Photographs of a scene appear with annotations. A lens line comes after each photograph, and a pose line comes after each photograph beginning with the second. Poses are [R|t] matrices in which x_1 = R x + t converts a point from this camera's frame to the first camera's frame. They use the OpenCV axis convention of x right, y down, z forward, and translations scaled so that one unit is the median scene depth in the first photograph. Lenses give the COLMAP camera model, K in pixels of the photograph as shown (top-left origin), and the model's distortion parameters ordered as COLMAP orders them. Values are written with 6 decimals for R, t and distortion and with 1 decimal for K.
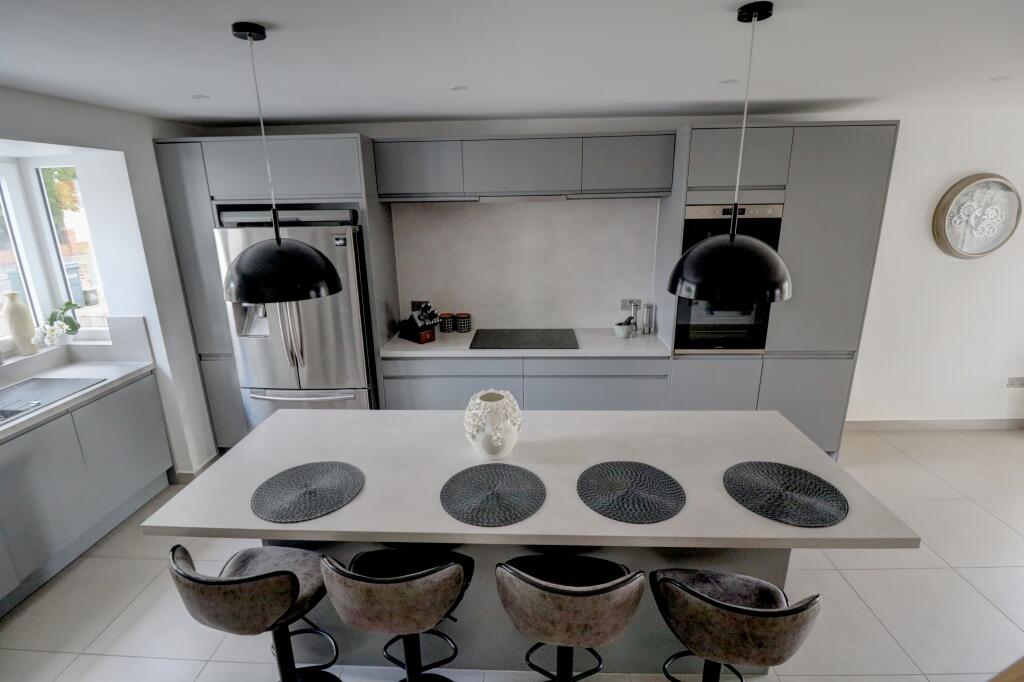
lens RADIAL K [[478.7, 0, 507.0], [0, 478.7, 339.7], [0, 0, 1]] dist [-0.012627, -0.000349]
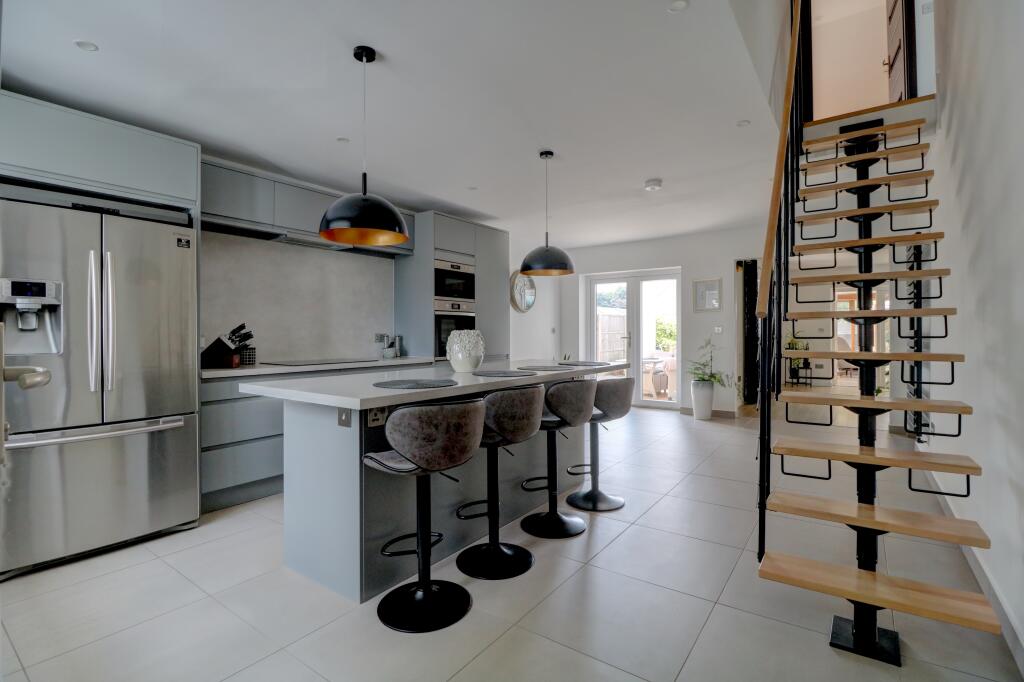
lens RADIAL K [[478.7, 0, 507.0], [0, 478.7, 339.7], [0, 0, 1]] dist [-0.012627, -0.000349]
pose [[0.554263, 0.006344, 0.832317, -0.714490], [0.228194, 0.960498, -0.159281, 0.244778], [-0.800450, 0.278214, 0.530921, 0.063496]]
